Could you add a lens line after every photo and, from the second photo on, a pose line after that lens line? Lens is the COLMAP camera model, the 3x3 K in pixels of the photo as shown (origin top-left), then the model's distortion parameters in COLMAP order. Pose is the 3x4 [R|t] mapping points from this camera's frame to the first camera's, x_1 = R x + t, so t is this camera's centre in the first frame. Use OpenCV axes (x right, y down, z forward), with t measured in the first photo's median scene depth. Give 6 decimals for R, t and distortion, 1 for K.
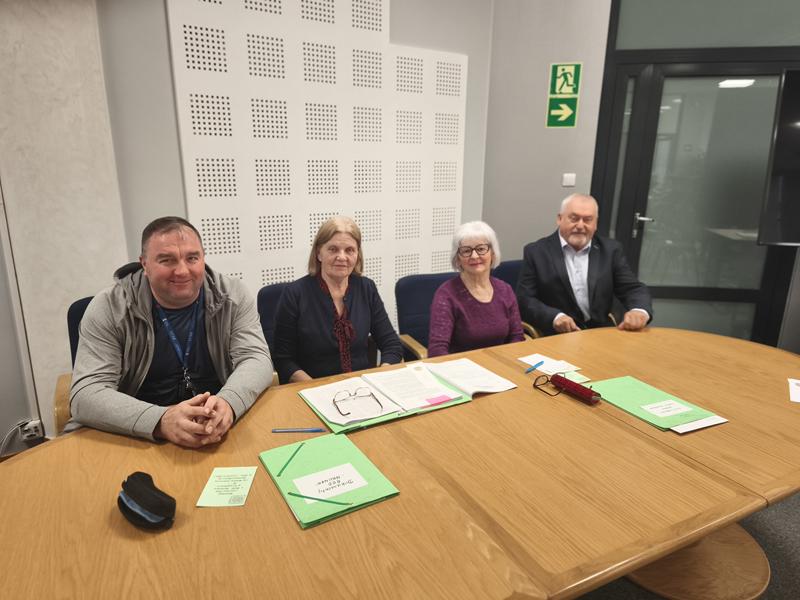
lens RADIAL K [[538.7, 0, 401.0], [0, 538.7, 298.2], [0, 0, 1]] dist [0.056265, -0.019052]
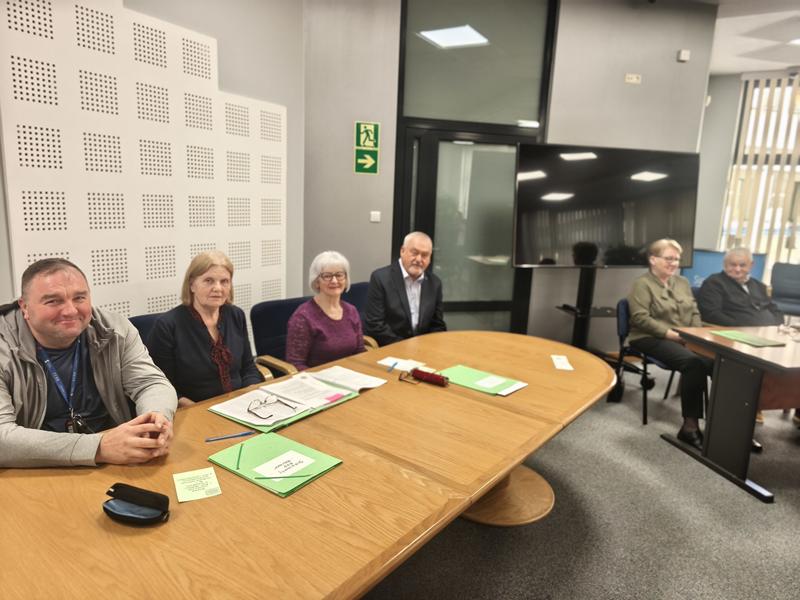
lens RADIAL K [[538.7, 0, 402.2], [0, 538.7, 293.8], [0, 0, 1]] dist [0.056265, -0.019052]
pose [[0.911395, -0.051621, 0.408282, -0.213744], [0.078187, 0.995752, -0.048637, 0.019226], [-0.404036, 0.076250, 0.911559, -0.149043]]
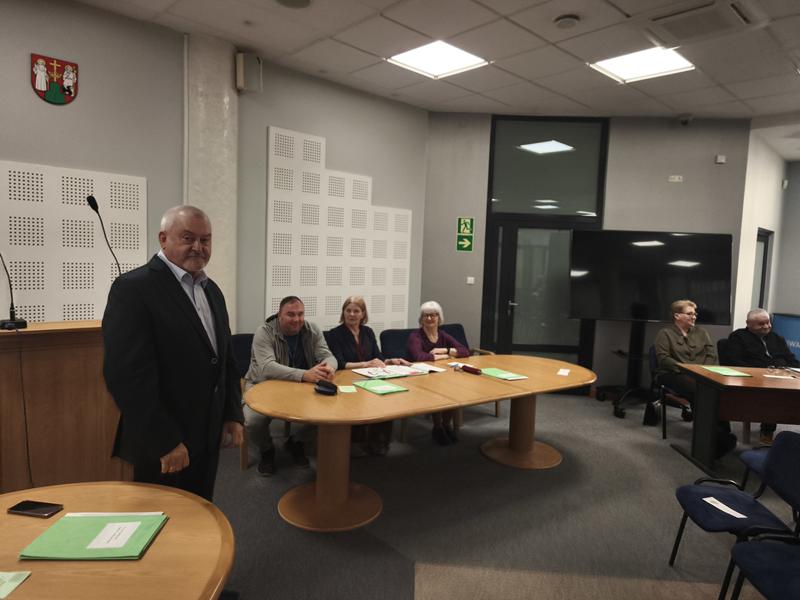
lens RADIAL K [[538.7, 0, 403.0], [0, 538.7, 293.9], [0, 0, 1]] dist [0.056265, -0.019052]
pose [[0.988725, 0.014241, 0.149066, -0.253320], [0.013218, 0.983282, -0.181608, 0.212564], [-0.149161, 0.181531, 0.972007, -1.012407]]
